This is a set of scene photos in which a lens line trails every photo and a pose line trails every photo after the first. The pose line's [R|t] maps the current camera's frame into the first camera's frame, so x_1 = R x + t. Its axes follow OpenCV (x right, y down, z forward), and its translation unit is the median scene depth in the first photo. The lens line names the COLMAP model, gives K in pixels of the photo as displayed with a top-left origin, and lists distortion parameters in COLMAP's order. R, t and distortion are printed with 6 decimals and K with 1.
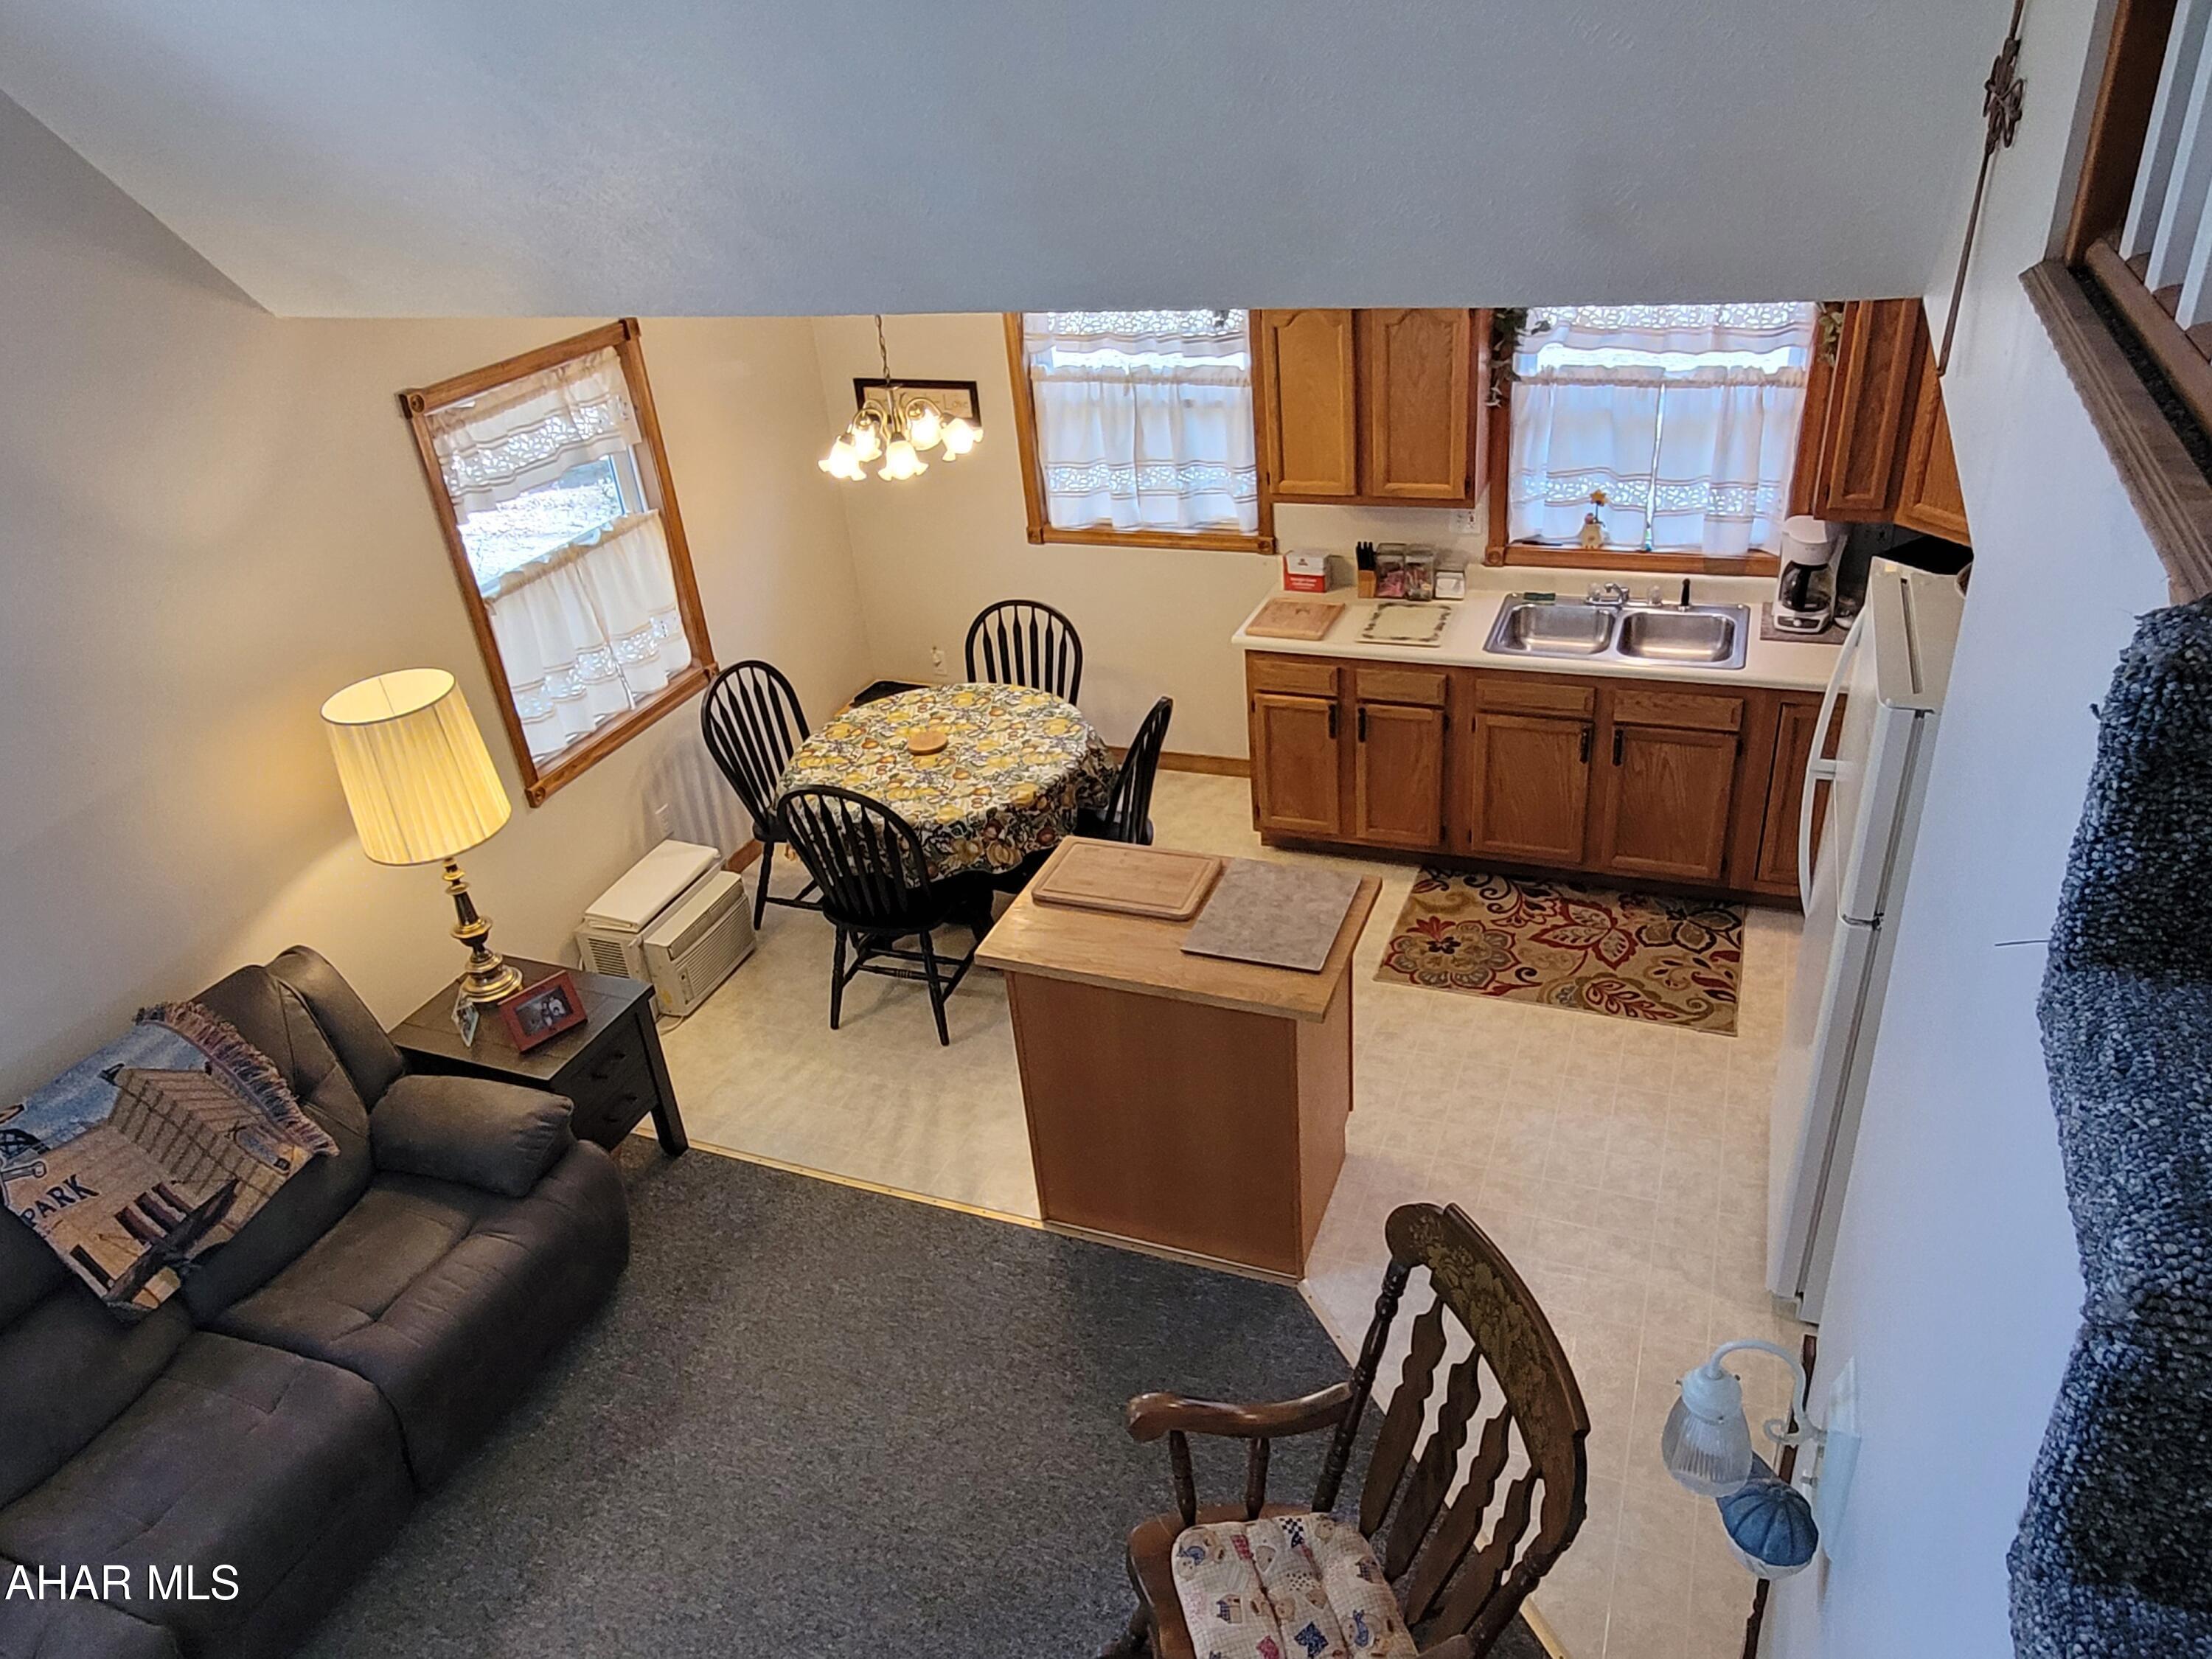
lens RADIAL K [[1489.4, 0, 1107.3], [0, 1489.4, 813.1], [0, 0, 1]] dist [0.003378, -0.003489]
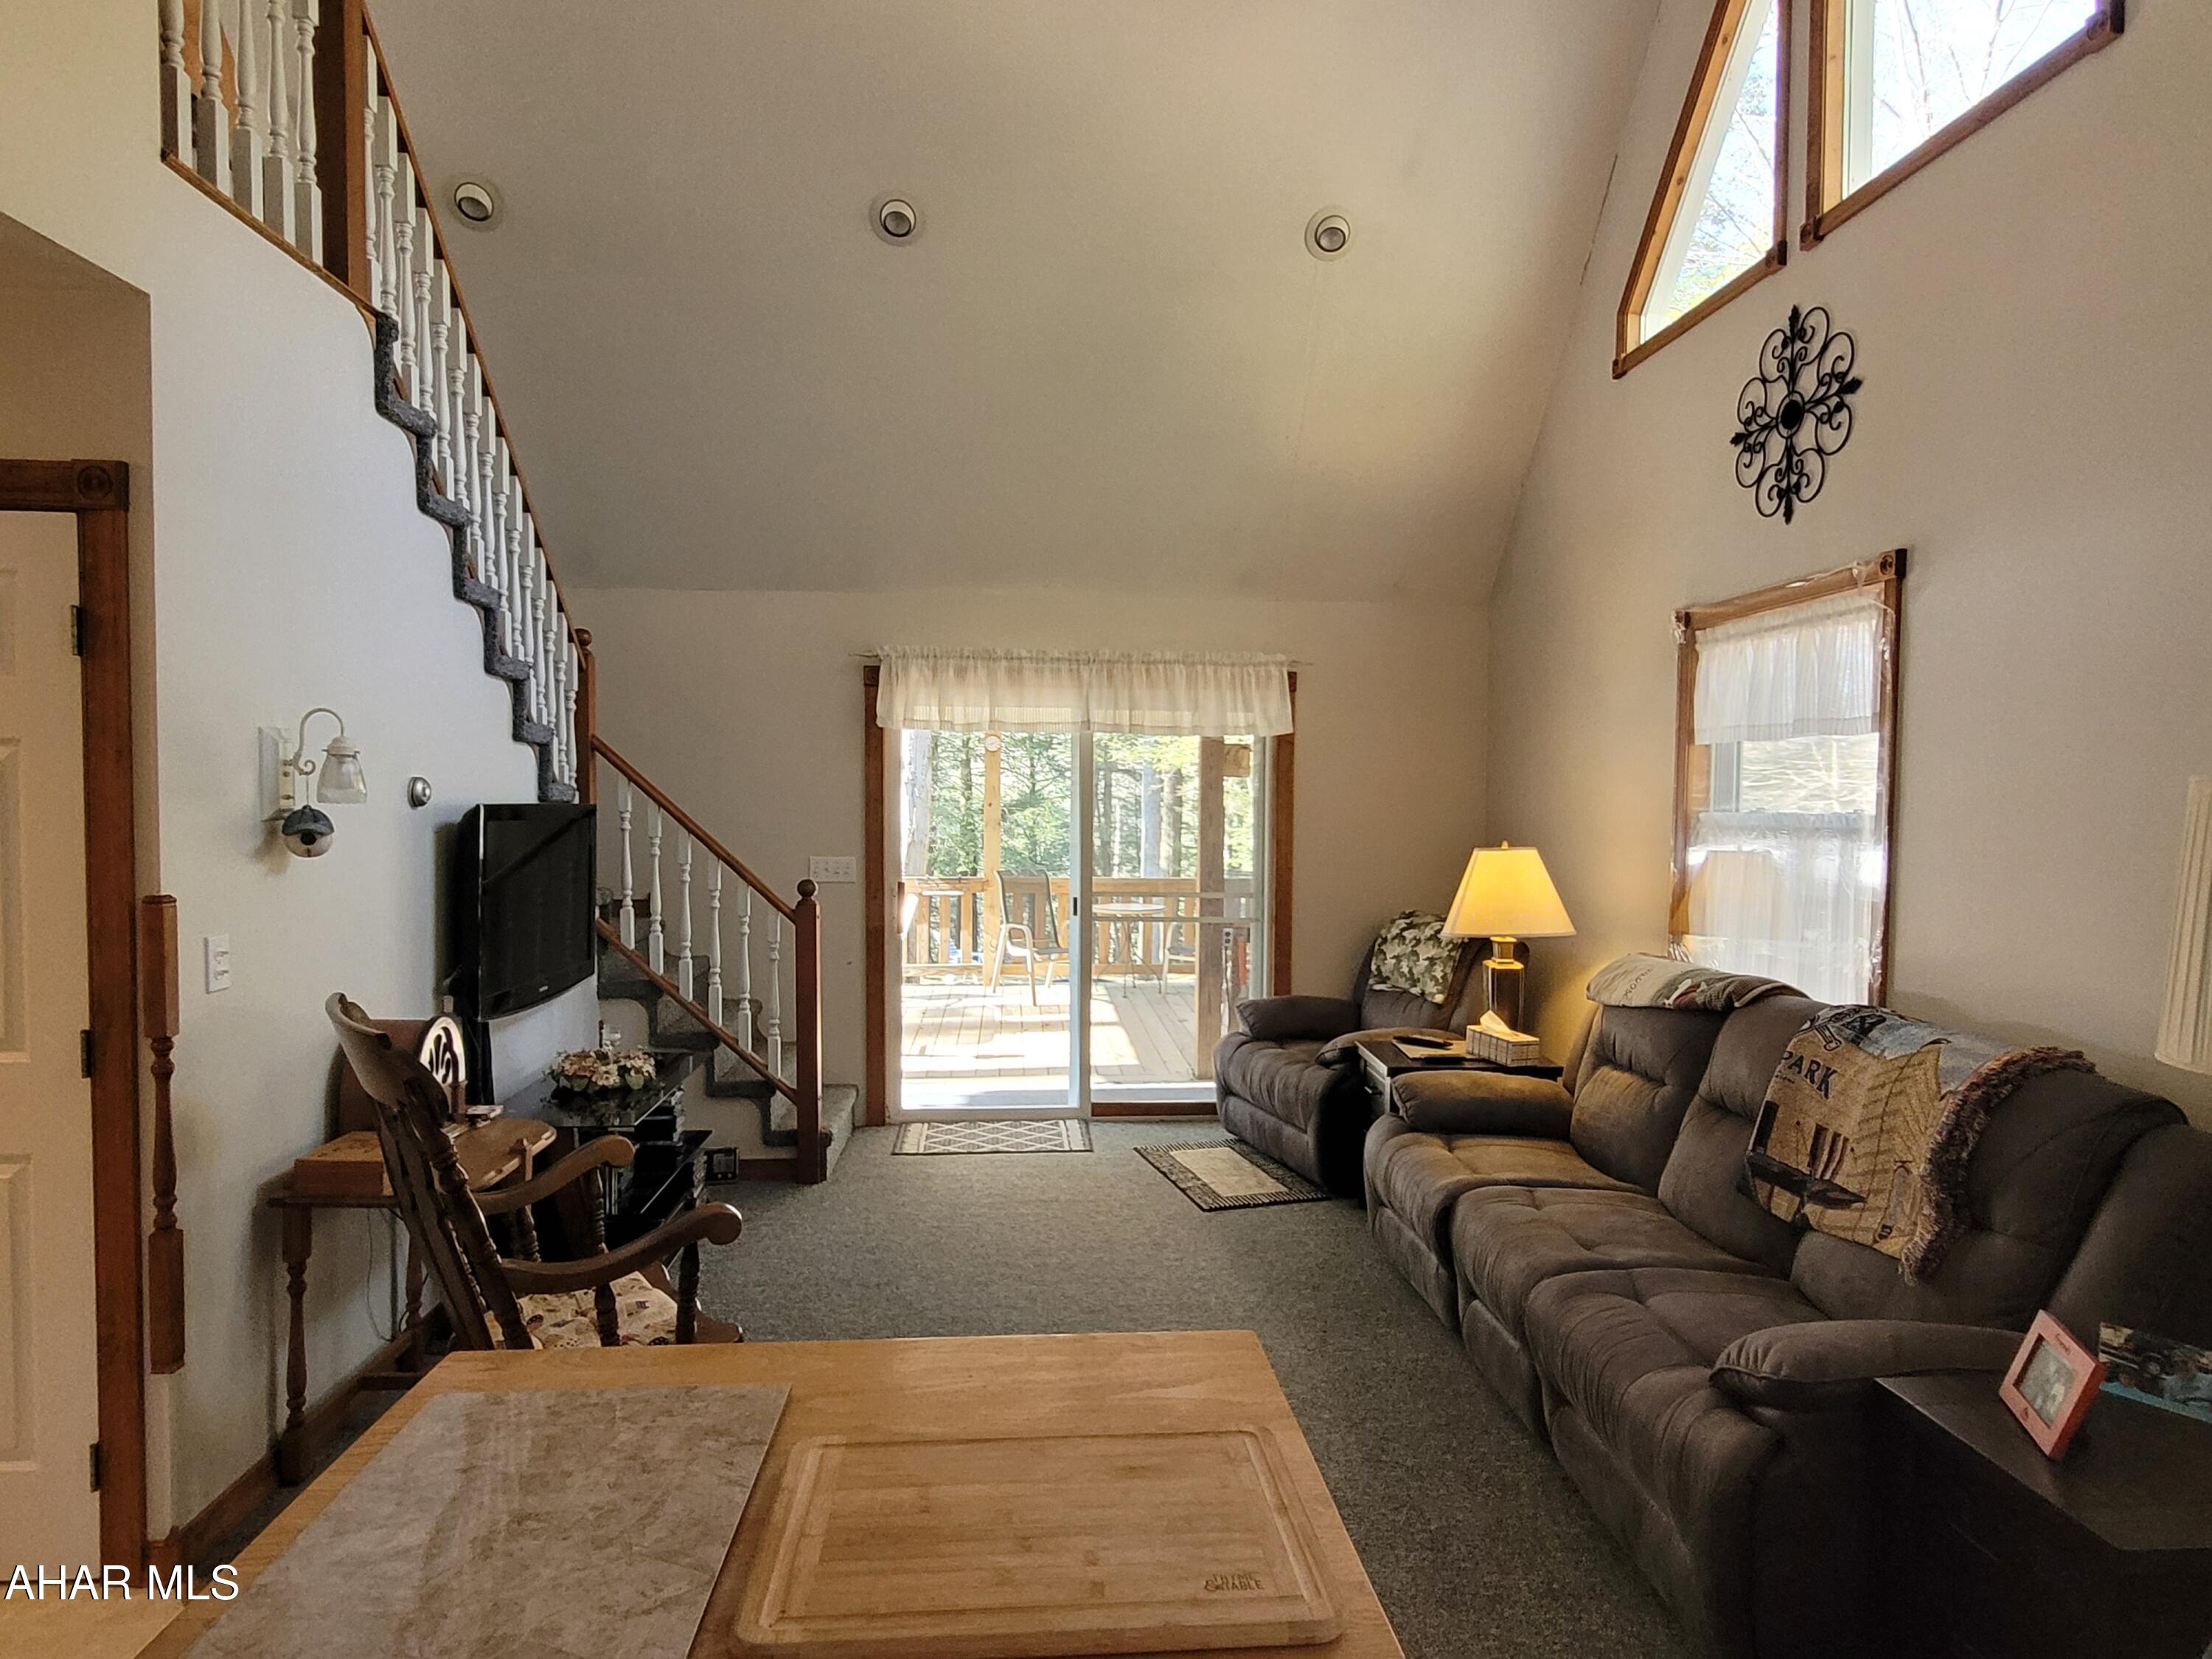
lens RADIAL K [[1274.4, 0, 1107.6], [0, 1274.4, 858.1], [0, 0, 1]] dist [-0.001545, 0.001502]
pose [[-0.893658, 0.102506, -0.436884, 0.083780], [-0.153199, 0.845380, 0.511725, -0.172723], [0.421788, 0.524238, -0.739777, 0.927093]]
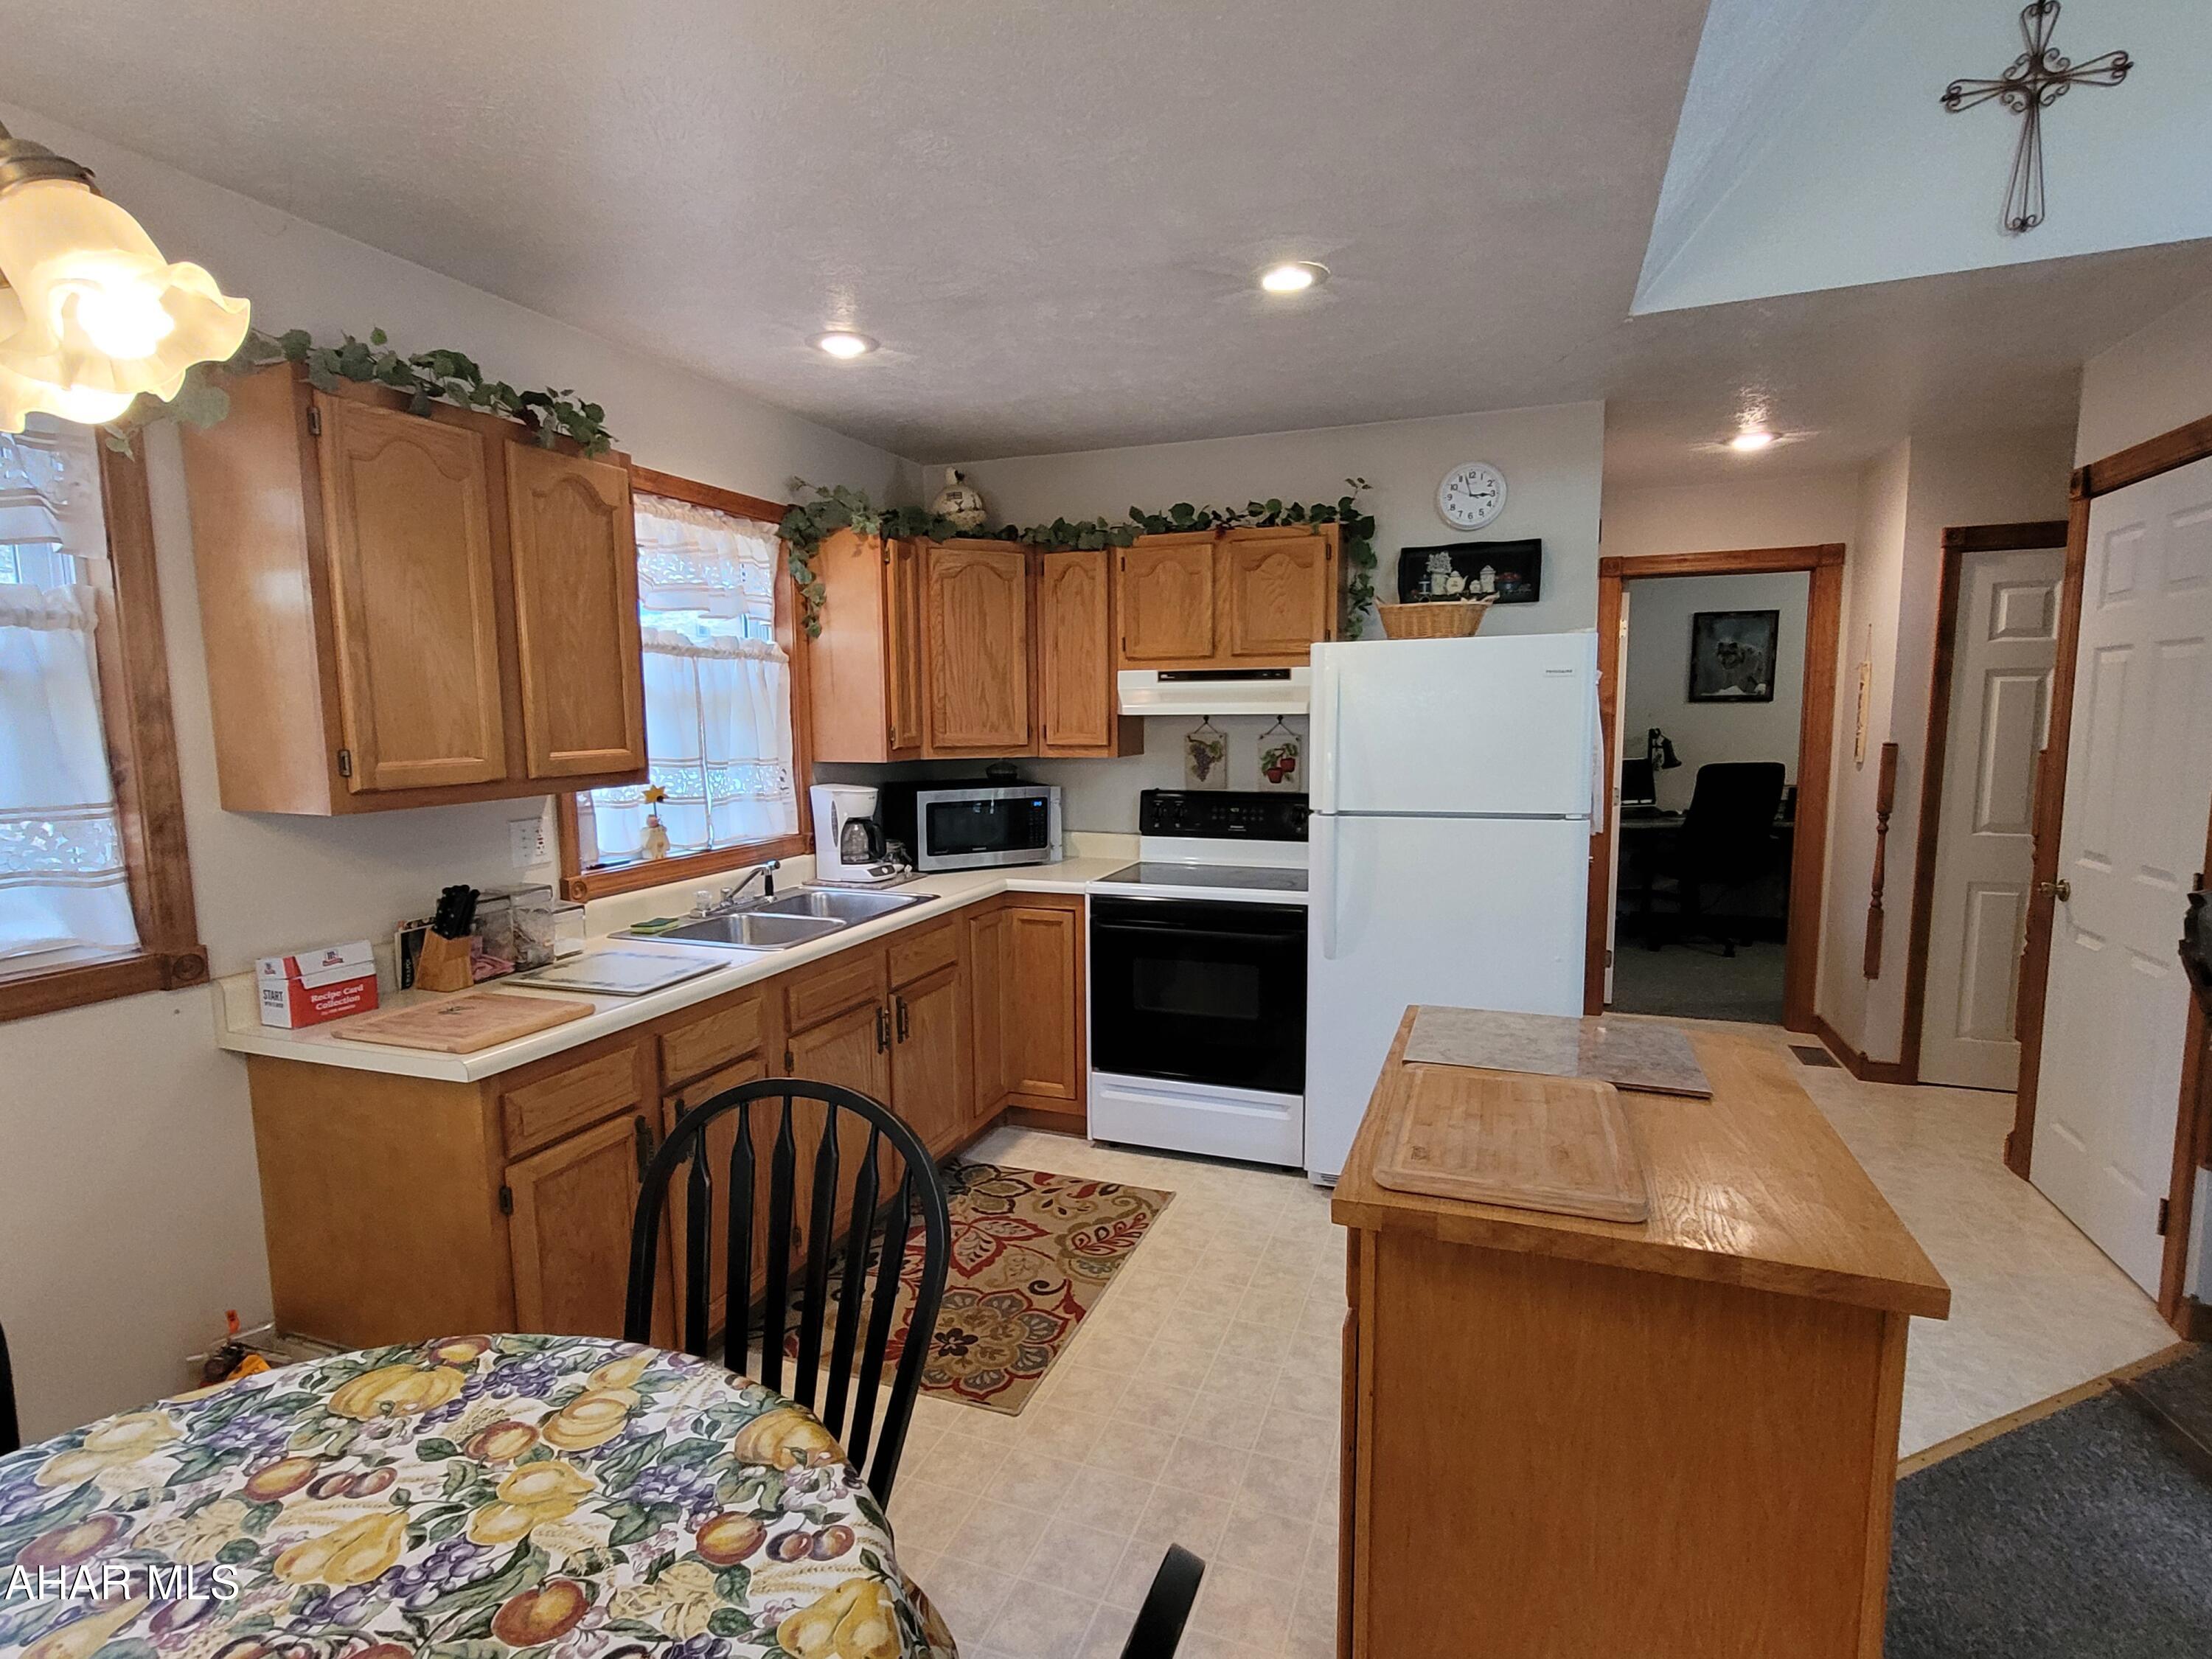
lens RADIAL K [[1096.0, 0, 1103.4], [0, 1096.0, 845.3], [0, 0, 1]] dist [0.005988, -0.001777]
pose [[-0.022105, -0.032438, 0.999229, -0.288126], [0.499349, 0.865516, 0.039144, -0.099979], [-0.866119, 0.499829, -0.002935, 0.884847]]
